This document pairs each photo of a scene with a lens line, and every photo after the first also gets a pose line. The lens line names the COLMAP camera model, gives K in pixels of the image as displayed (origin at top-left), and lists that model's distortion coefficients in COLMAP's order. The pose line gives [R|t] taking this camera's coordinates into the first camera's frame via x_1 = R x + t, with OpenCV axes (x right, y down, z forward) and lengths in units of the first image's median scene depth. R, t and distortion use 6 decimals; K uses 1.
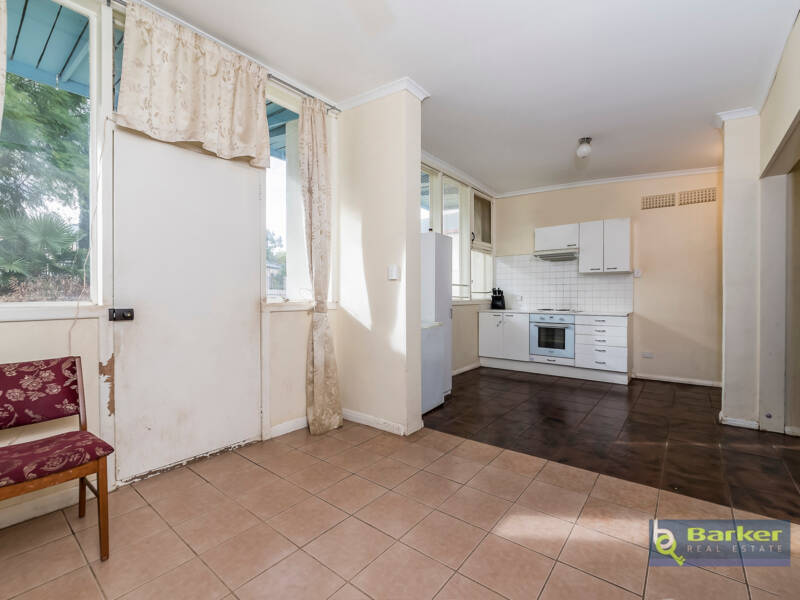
lens RADIAL K [[364.2, 0, 418.4], [0, 364.2, 296.2], [0, 0, 1]] dist [-0.007507, -0.000705]
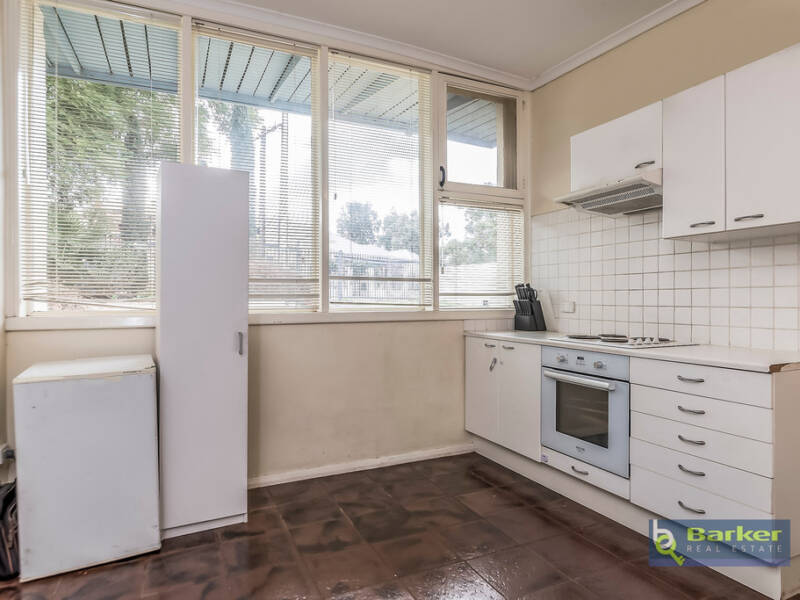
lens RADIAL K [[496.0, 0, 400.9], [0, 496.0, 299.3], [0, 0, 1]] dist [-0.003011, -0.000546]
pose [[0.886515, -0.002846, -0.462691, 0.430482], [0.002889, 0.999996, -0.000616, -0.004486], [0.462691, -0.000791, 0.886519, 0.439746]]
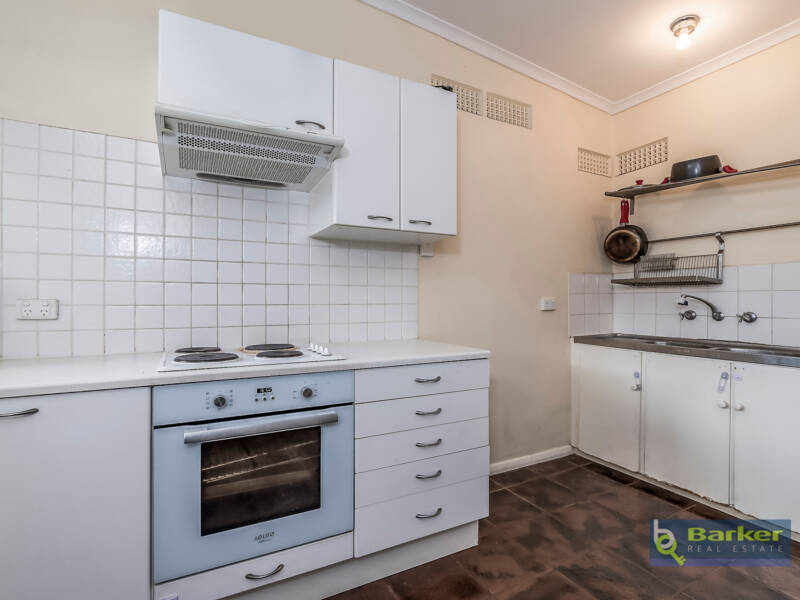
lens RADIAL K [[400.4, 0, 411.8], [0, 400.4, 299.8], [0, 0, 1]] dist [-0.007630, 0.001631]
pose [[0.410096, 0.001276, 0.912042, 0.163938], [-0.001141, 0.999999, -0.000886, -0.000629], [-0.912042, -0.000677, 0.410097, 0.789079]]
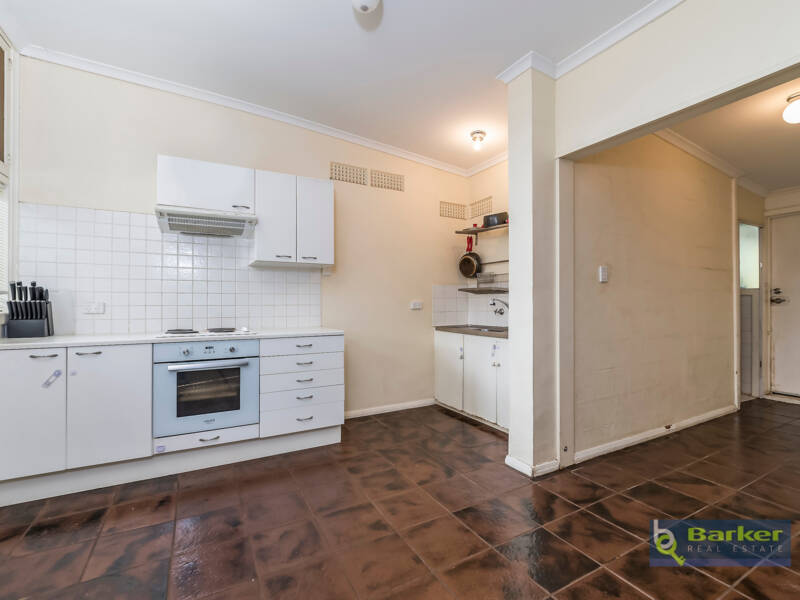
lens RADIAL K [[364.2, 0, 401.0], [0, 364.2, 299.9], [0, 0, 1]] dist [-0.007507, -0.000705]
pose [[0.407008, 0.006569, 0.913401, 0.033307], [0.001927, 0.999966, -0.008050, 0.000002], [-0.913423, 0.005036, 0.406981, 0.566919]]
